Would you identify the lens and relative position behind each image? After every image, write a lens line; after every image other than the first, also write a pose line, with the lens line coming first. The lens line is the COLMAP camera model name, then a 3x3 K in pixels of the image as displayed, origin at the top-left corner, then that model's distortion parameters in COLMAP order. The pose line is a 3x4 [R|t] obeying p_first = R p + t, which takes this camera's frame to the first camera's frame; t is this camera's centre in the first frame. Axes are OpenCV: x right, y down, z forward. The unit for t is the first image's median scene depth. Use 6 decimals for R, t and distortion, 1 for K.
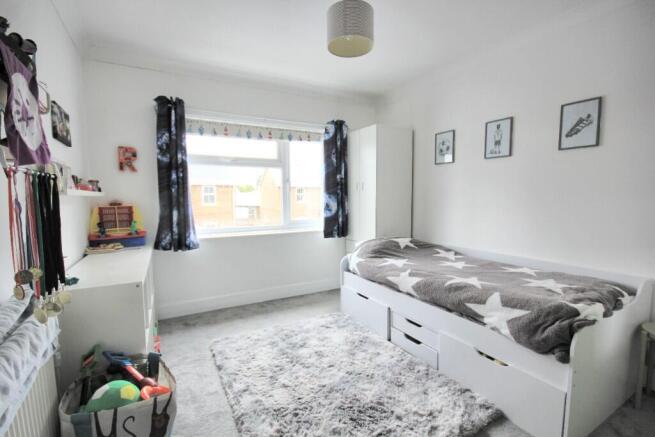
lens RADIAL K [[304.7, 0, 331.5], [0, 304.7, 219.5], [0, 0, 1]] dist [0.003593, -0.001651]
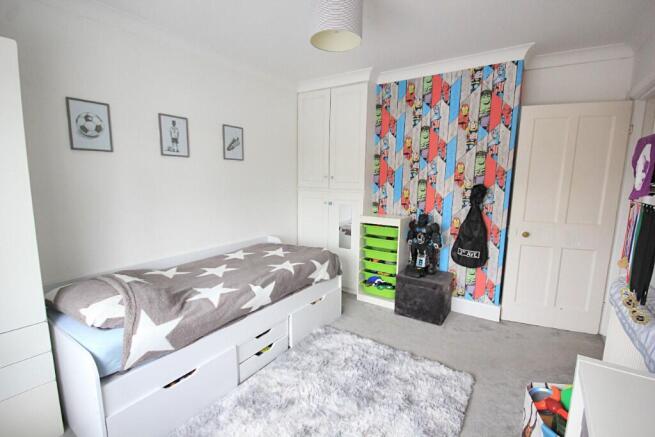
lens RADIAL K [[304.7, 0, 331.5], [0, 304.7, 222.3], [0, 0, 1]] dist [0.003593, -0.001651]
pose [[-0.457810, -0.132281, 0.879154, -0.557420], [0.060325, 0.981968, 0.179165, -0.147444], [-0.887001, 0.135059, -0.441574, 1.051752]]
